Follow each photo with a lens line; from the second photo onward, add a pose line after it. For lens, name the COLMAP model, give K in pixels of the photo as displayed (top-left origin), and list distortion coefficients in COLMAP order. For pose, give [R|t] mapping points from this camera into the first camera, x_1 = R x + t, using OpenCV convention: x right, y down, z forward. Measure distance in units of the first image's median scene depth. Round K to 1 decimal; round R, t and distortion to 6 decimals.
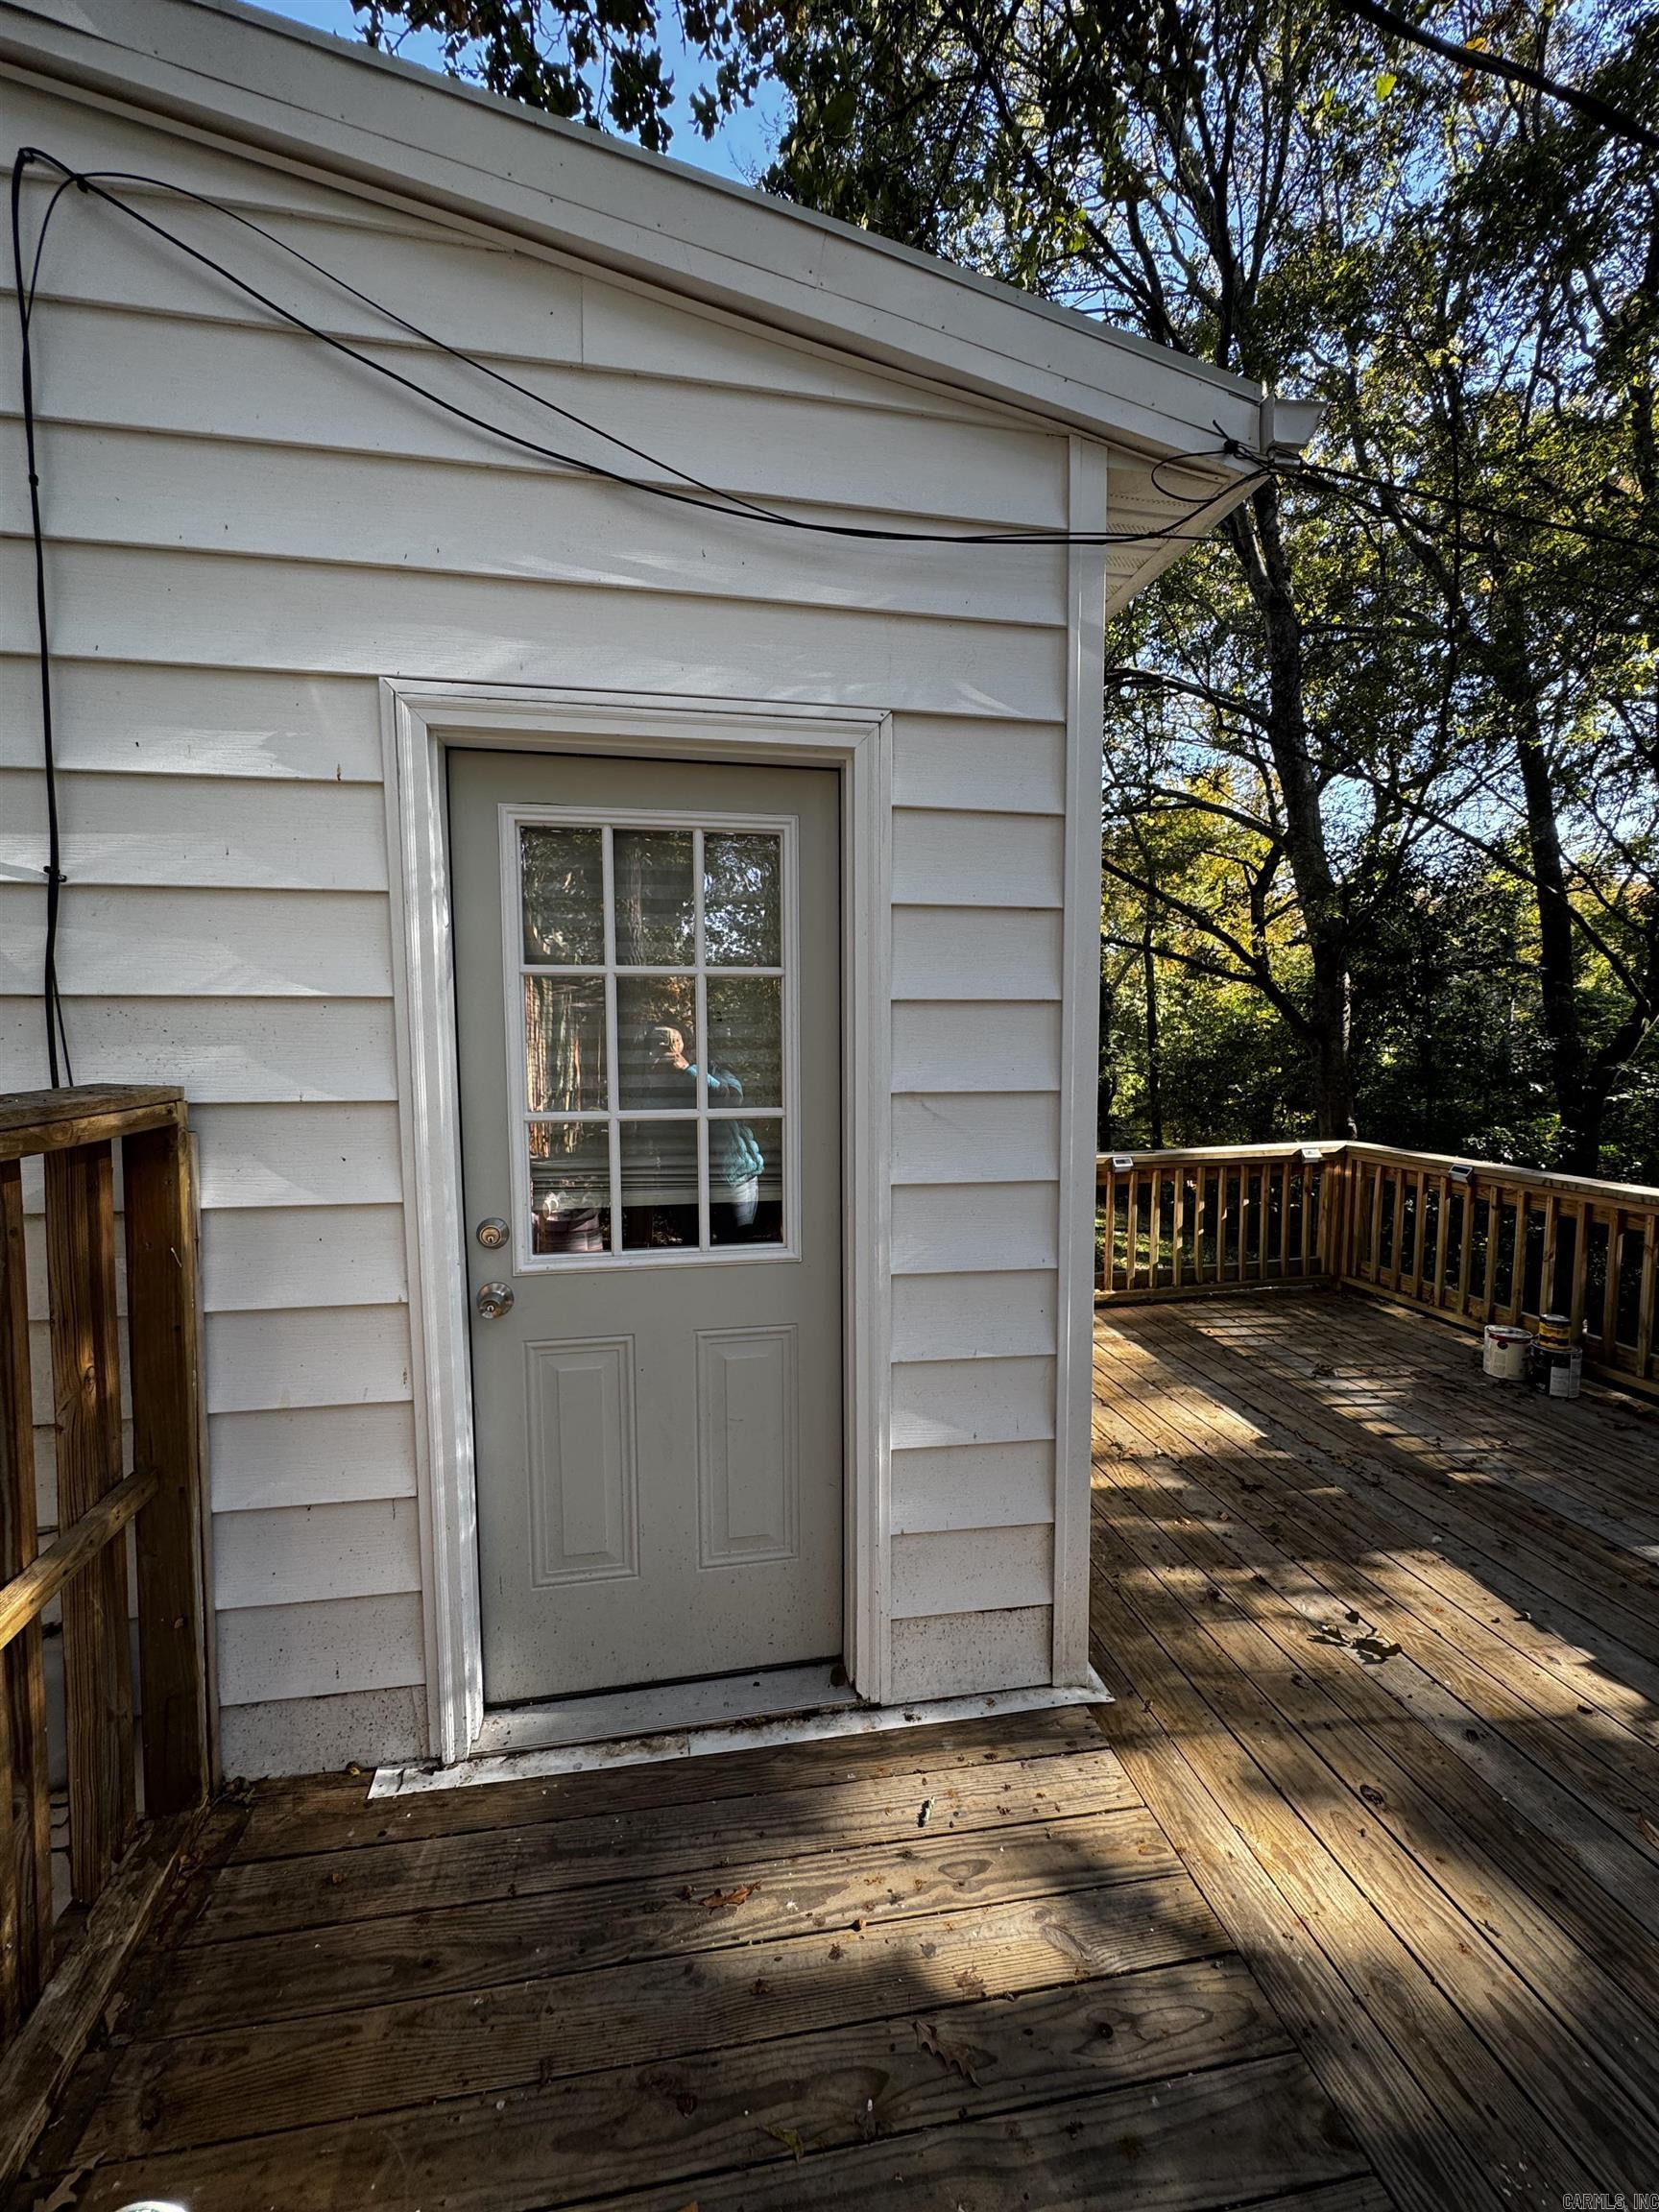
lens RADIAL K [[883.6, 0, 826.3], [0, 883.6, 1101.0], [0, 0, 1]] dist [-0.003326, 0.000211]
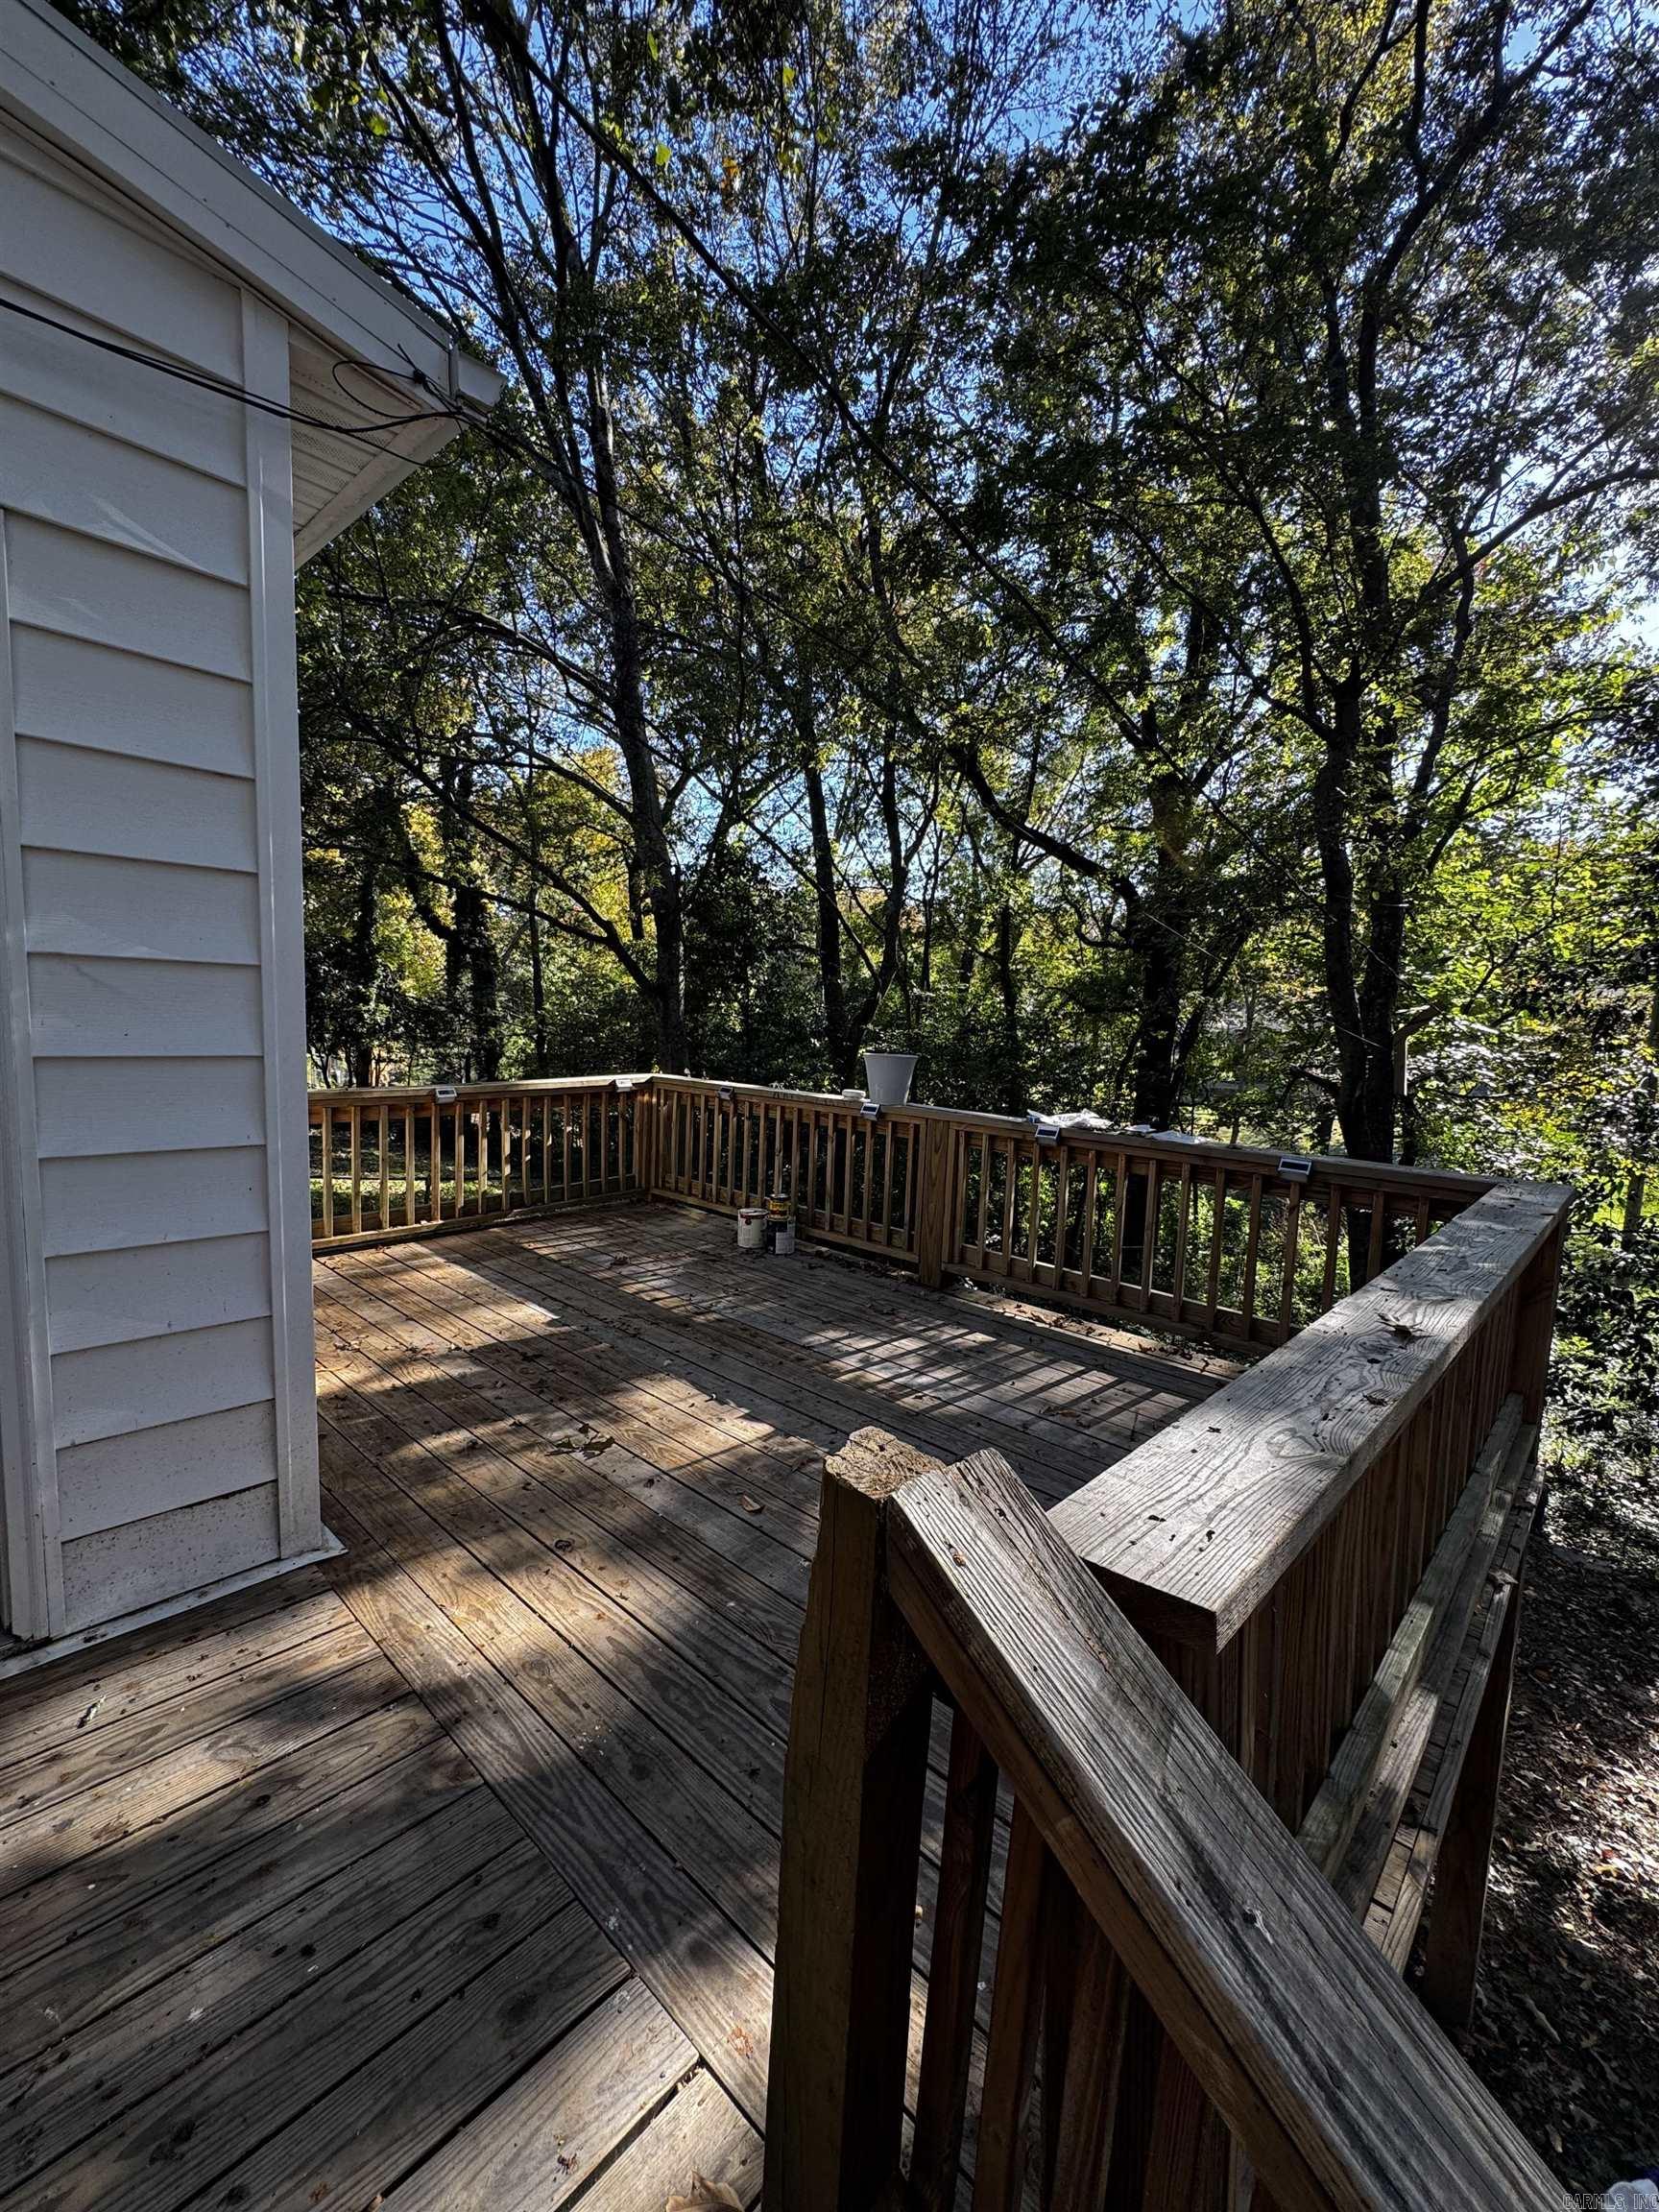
lens RADIAL K [[883.6, 0, 835.3], [0, 883.6, 1103.9], [0, 0, 1]] dist [-0.003326, 0.000211]
pose [[0.791828, -0.028003, 0.610101, 0.098018], [0.006666, 0.999285, 0.037215, 0.066138], [-0.610707, -0.025401, 0.791449, -0.111424]]
